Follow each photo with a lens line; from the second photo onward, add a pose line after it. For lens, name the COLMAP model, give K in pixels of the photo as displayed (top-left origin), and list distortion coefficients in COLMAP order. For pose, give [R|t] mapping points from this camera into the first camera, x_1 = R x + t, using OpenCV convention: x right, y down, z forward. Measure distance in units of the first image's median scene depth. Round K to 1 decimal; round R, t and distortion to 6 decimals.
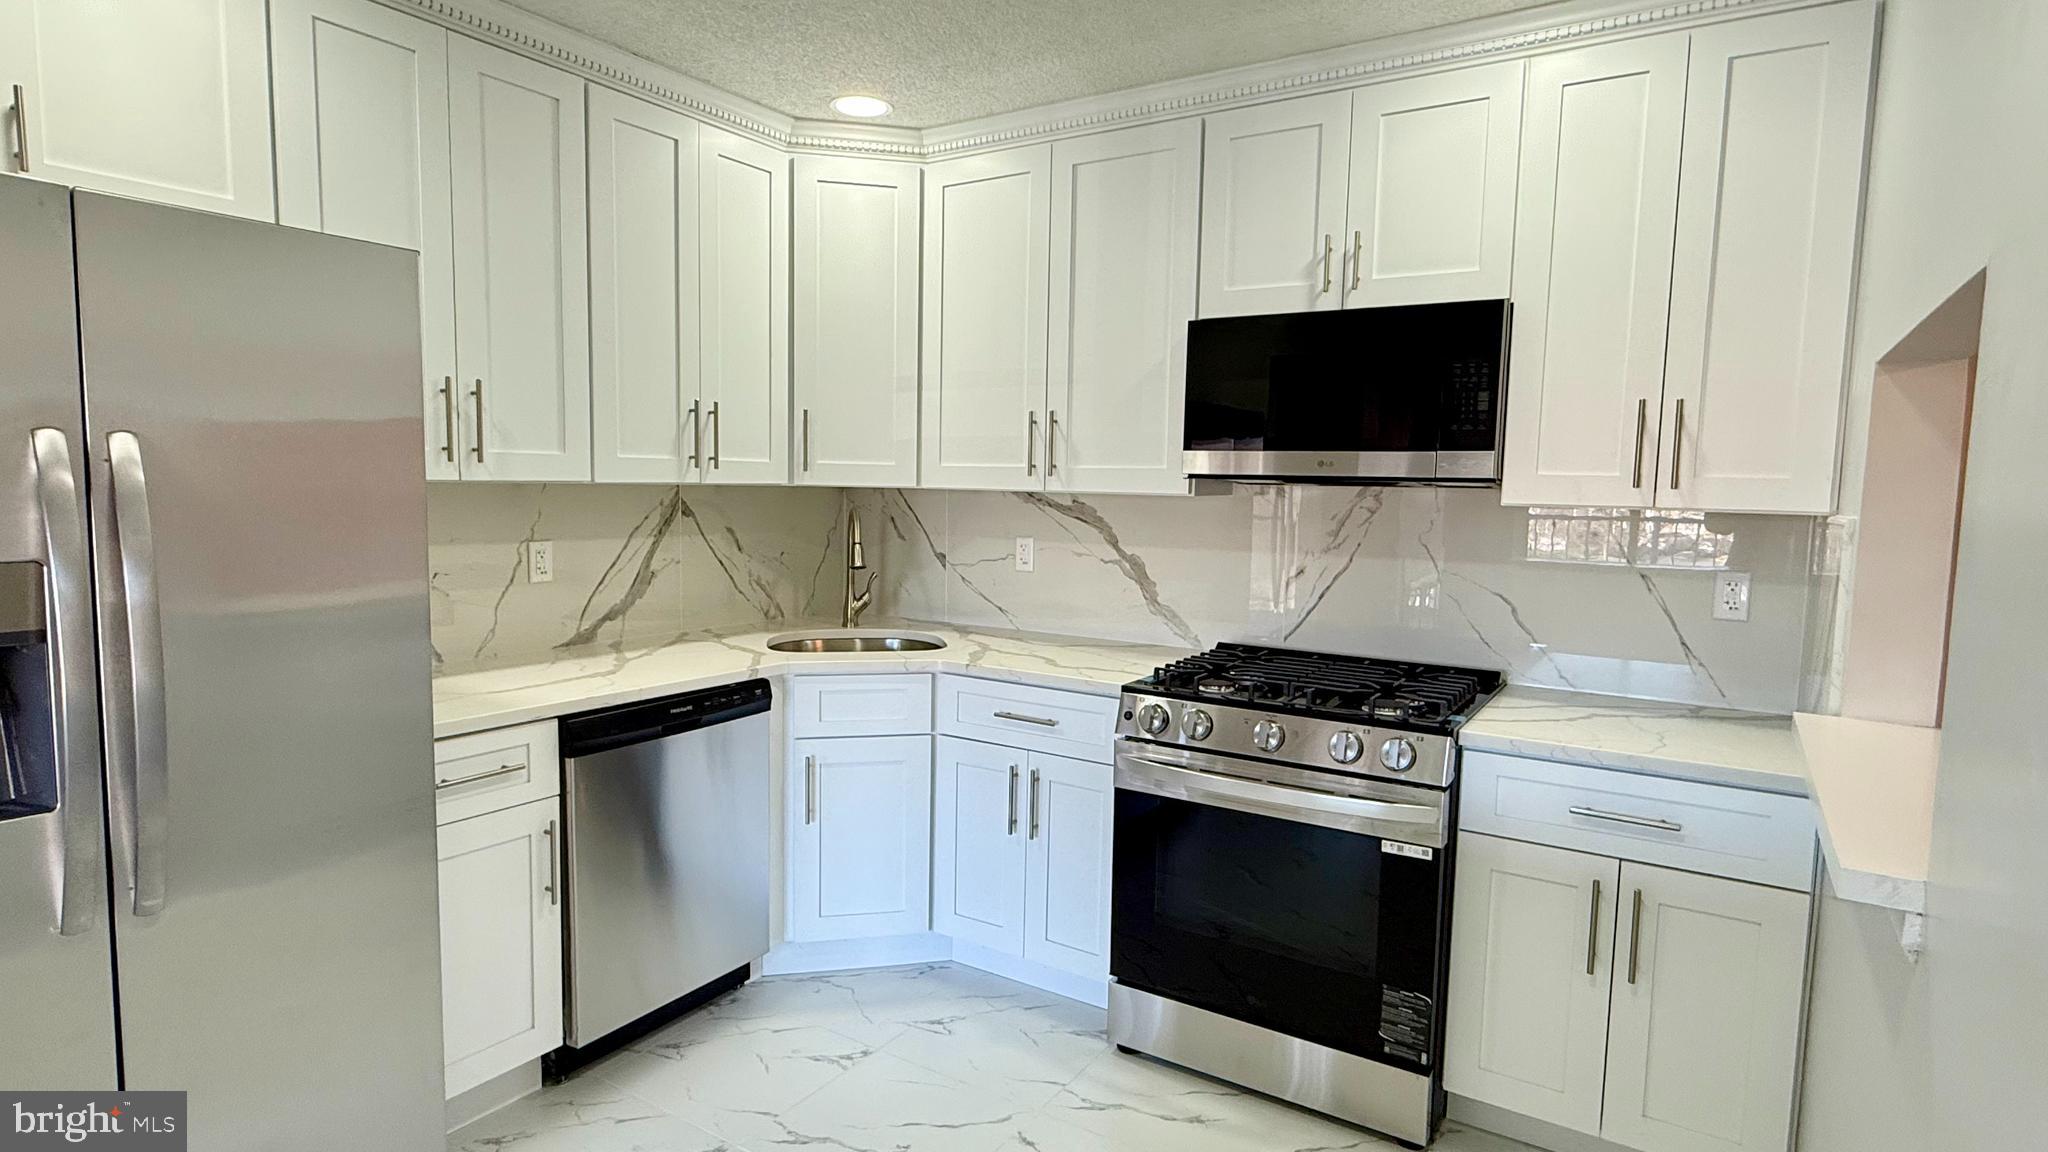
lens RADIAL K [[1088.8, 0, 1024.0], [0, 1088.8, 576.0], [0, 0, 1]] dist [0.012393, 0.000006]
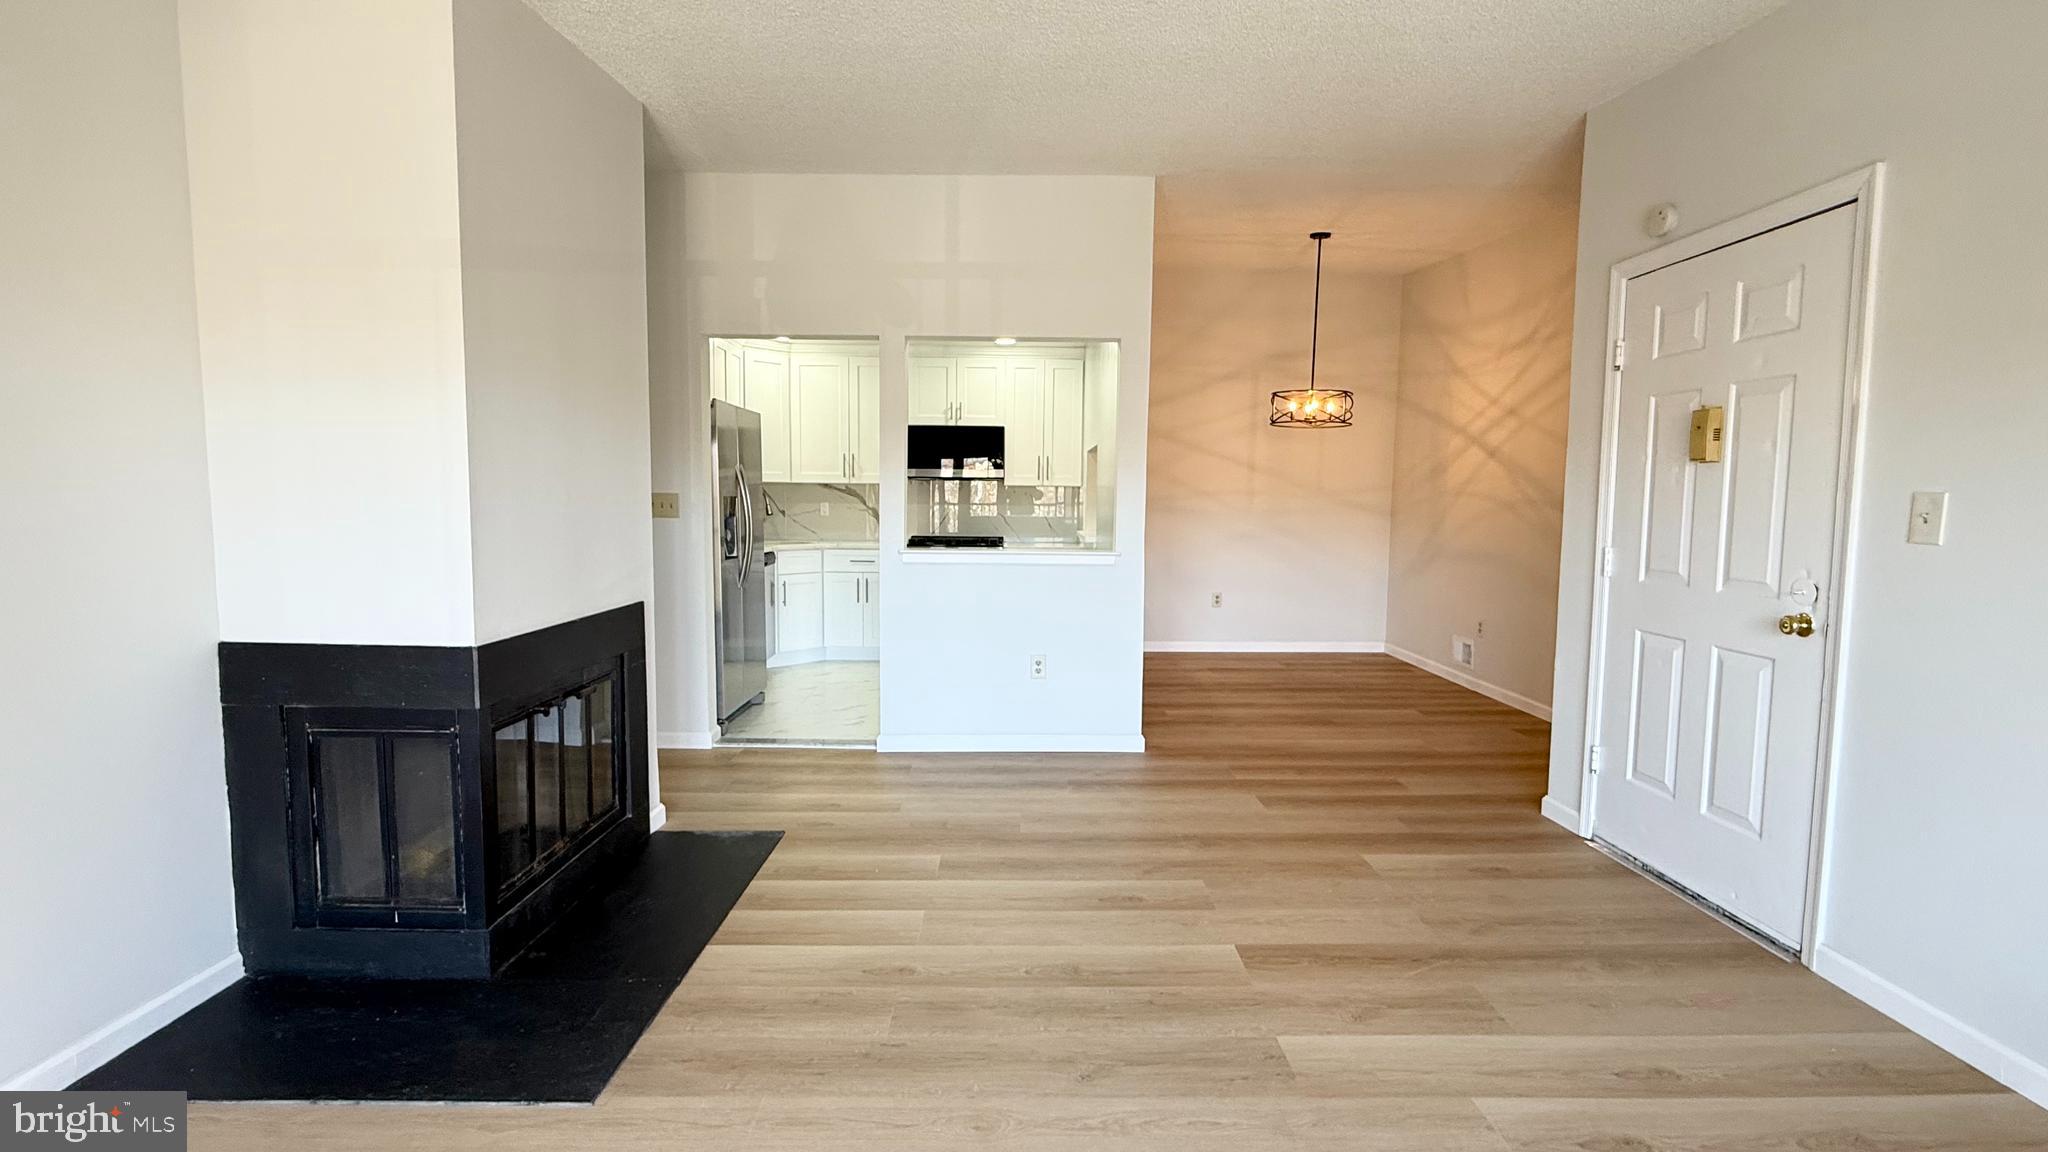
lens RADIAL K [[992.5, 0, 1024.0], [0, 992.5, 576.0], [0, 0, 1]] dist [0.000195, -0.000004]
pose [[0.832813, -0.065551, 0.549660, -1.039694], [0.059982, 0.997803, 0.028115, 0.115057], [-0.550295, 0.009555, 0.834916, -1.372418]]
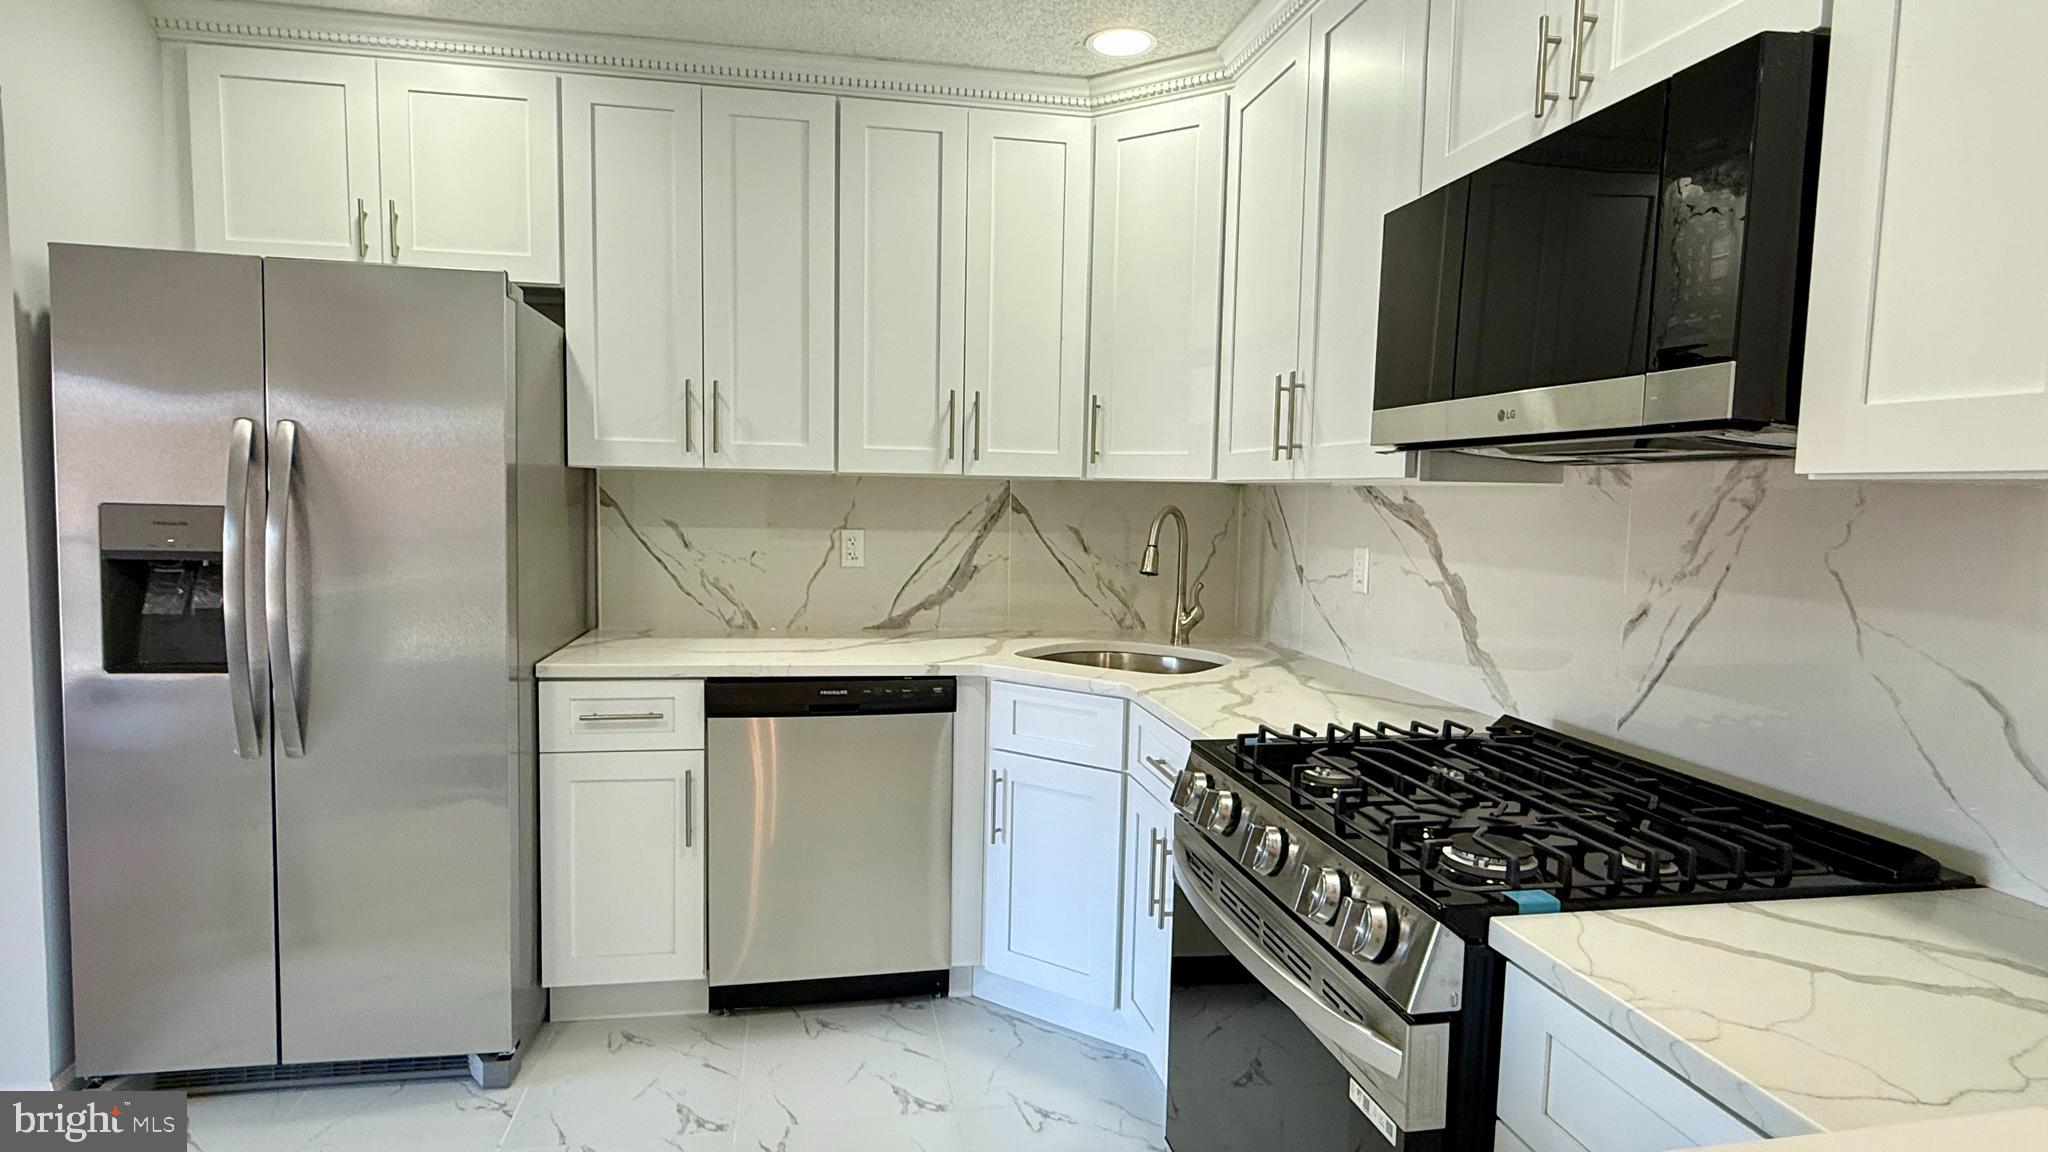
lens RADIAL K [[1088.8, 0, 1024.0], [0, 1088.8, 576.0], [0, 0, 1]] dist [0.012393, 0.000006]
pose [[0.681698, 0.051802, -0.729797, 0.461087], [-0.073655, 0.997282, 0.001987, -0.000177], [0.727917, 0.052399, 0.683661, 0.369886]]
